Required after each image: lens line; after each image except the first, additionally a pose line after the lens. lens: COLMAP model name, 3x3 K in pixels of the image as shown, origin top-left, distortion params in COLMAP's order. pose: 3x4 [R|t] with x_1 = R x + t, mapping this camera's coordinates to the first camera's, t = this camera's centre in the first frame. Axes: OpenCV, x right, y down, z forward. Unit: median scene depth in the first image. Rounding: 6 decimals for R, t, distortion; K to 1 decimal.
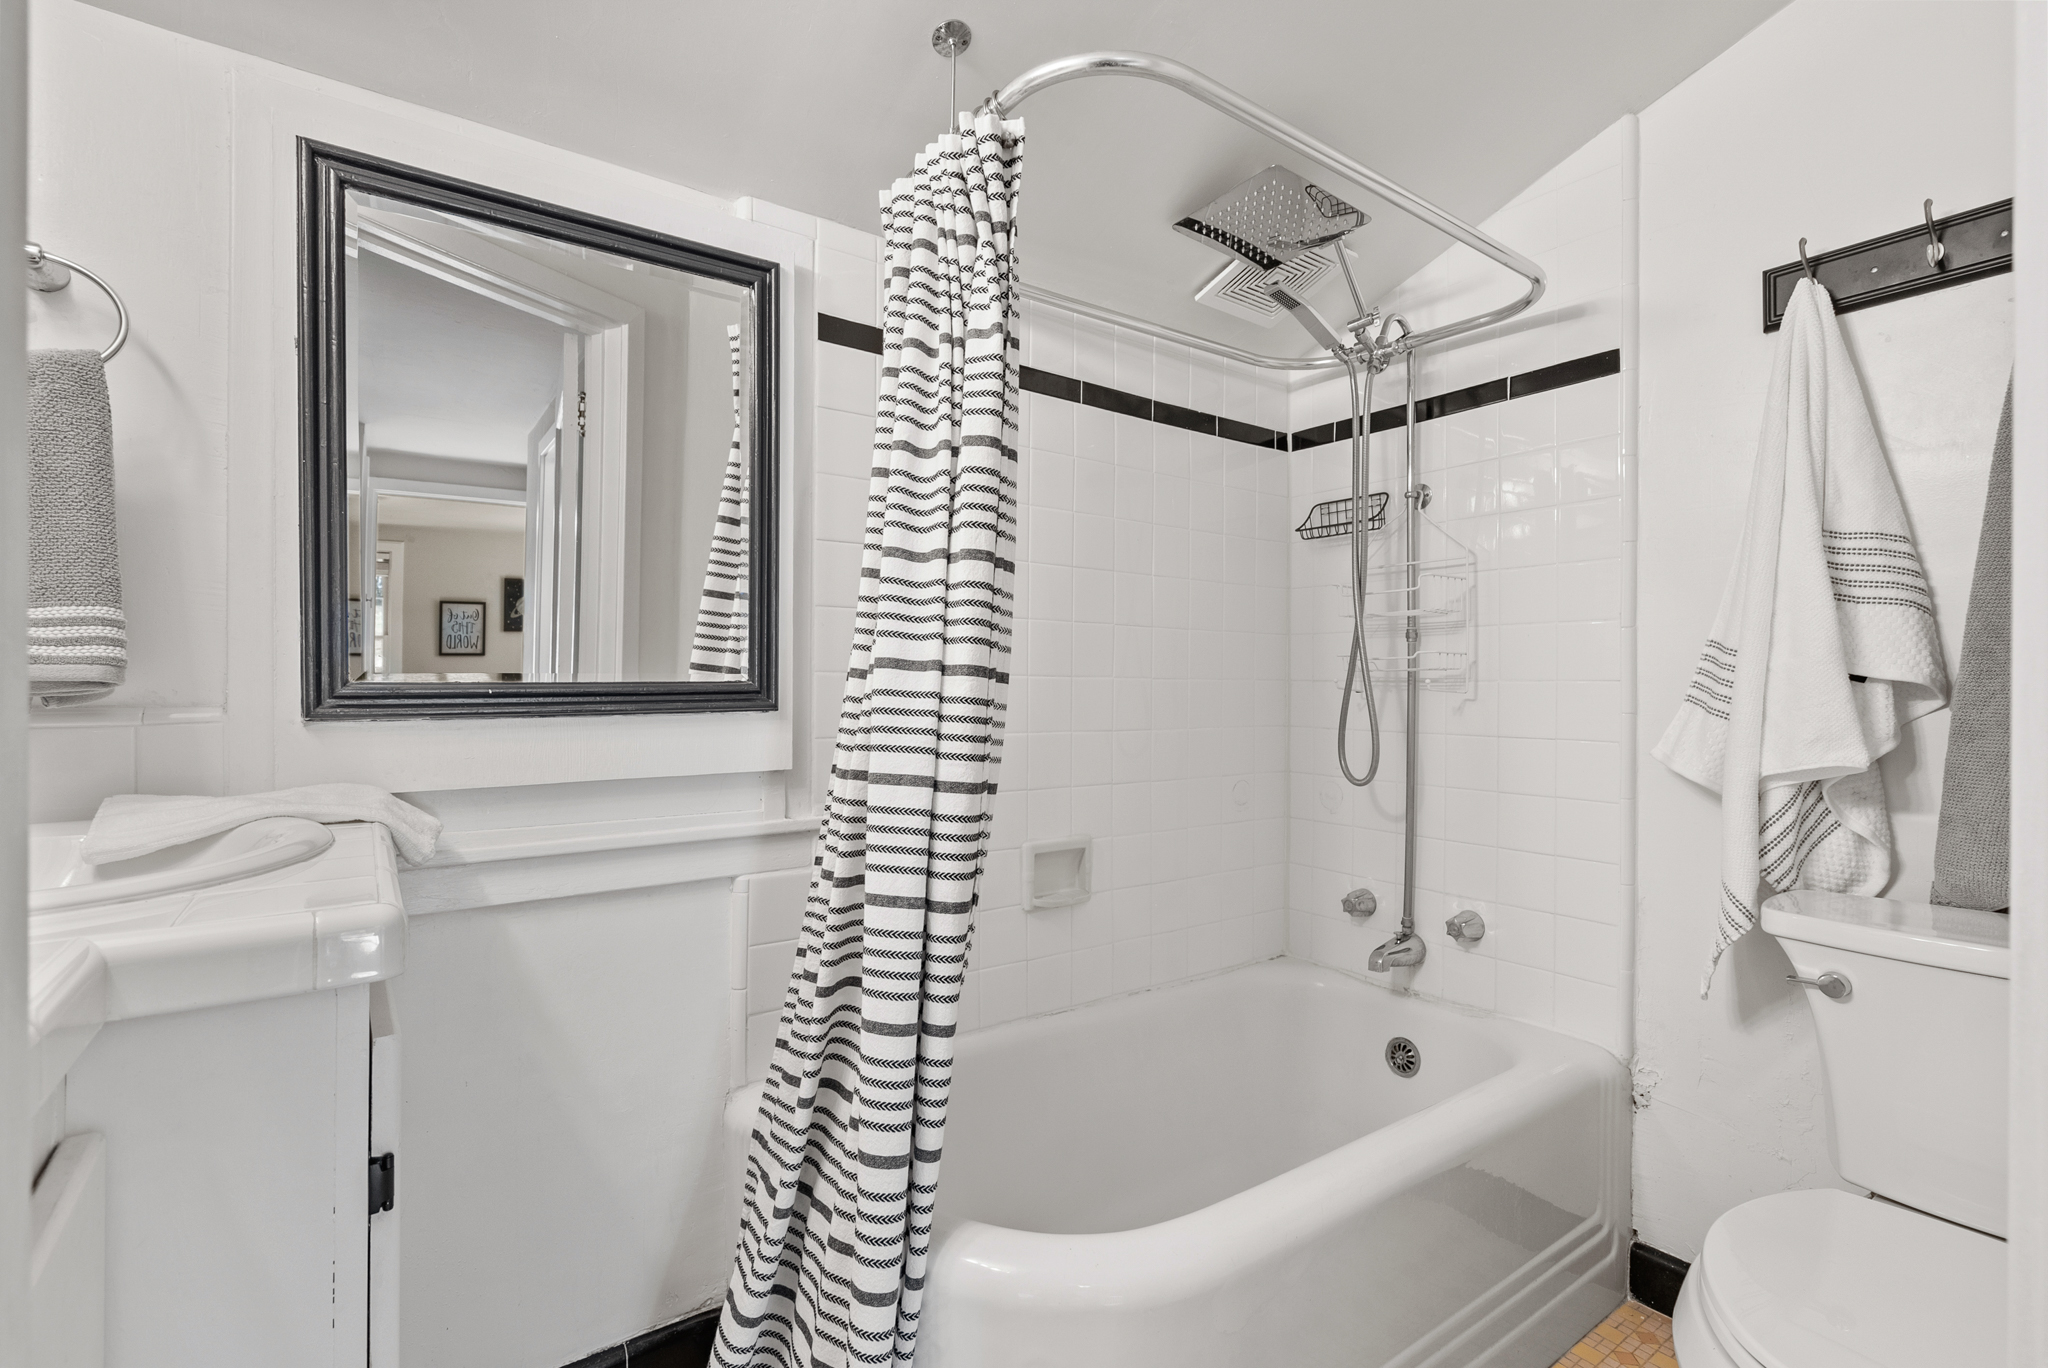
lens RADIAL K [[938.0, 0, 1024.0], [0, 938.0, 684.0], [0, 0, 1]] dist [-0.001815, 0.000160]
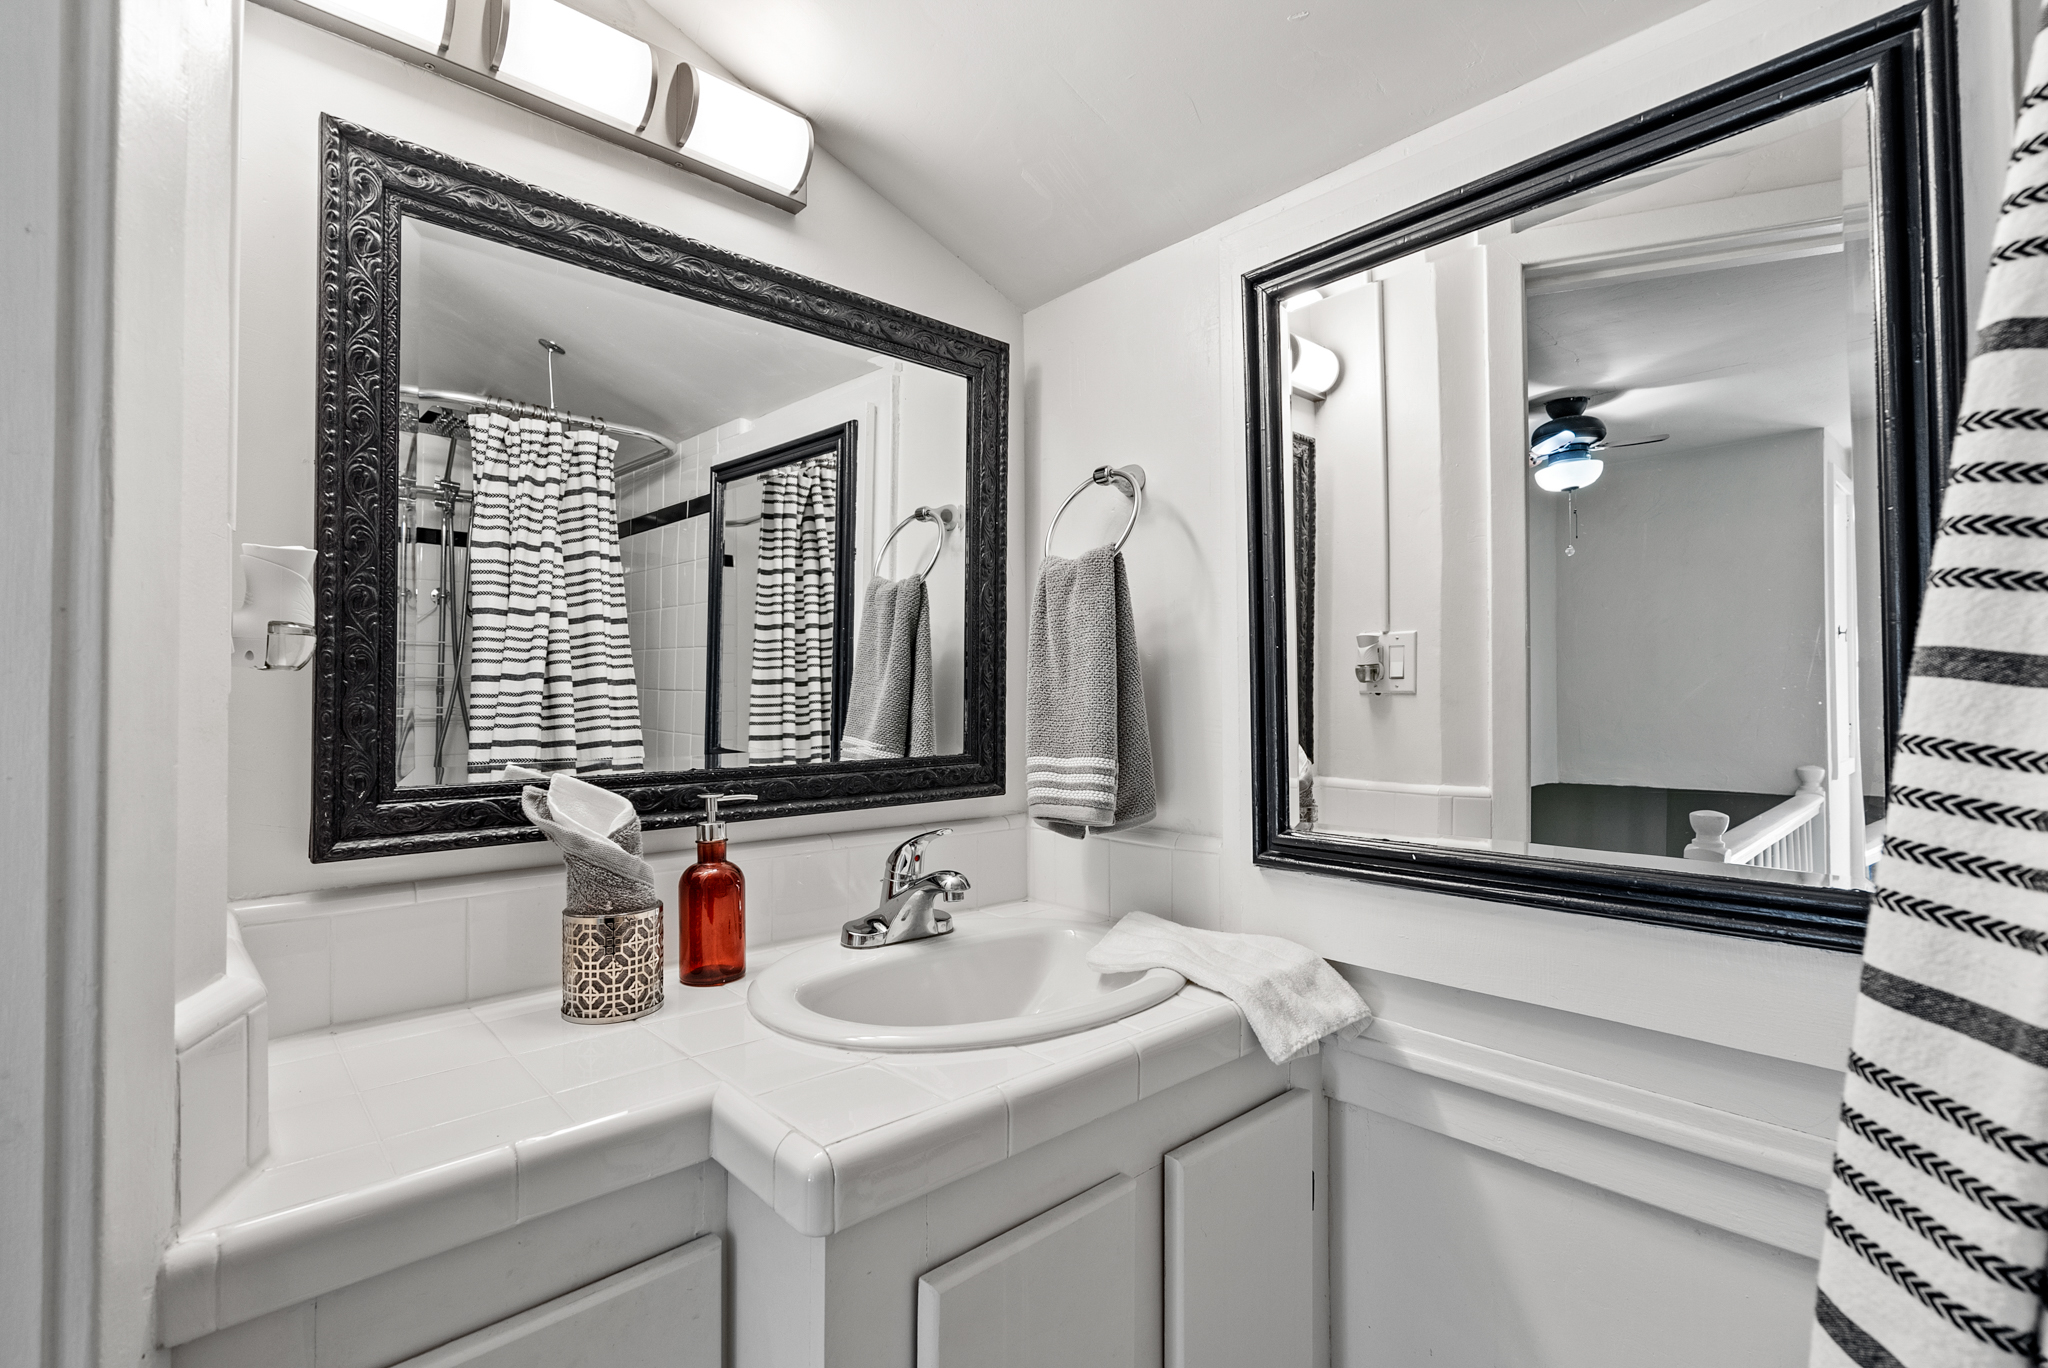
lens RADIAL K [[938.0, 0, 1024.0], [0, 938.0, 684.0], [0, 0, 1]] dist [-0.001815, 0.000160]
pose [[0.119465, -0.017465, -0.992685, 0.167524], [0.002893, 0.999847, -0.017243, -0.131698], [0.992834, -0.000812, 0.119497, 0.635838]]
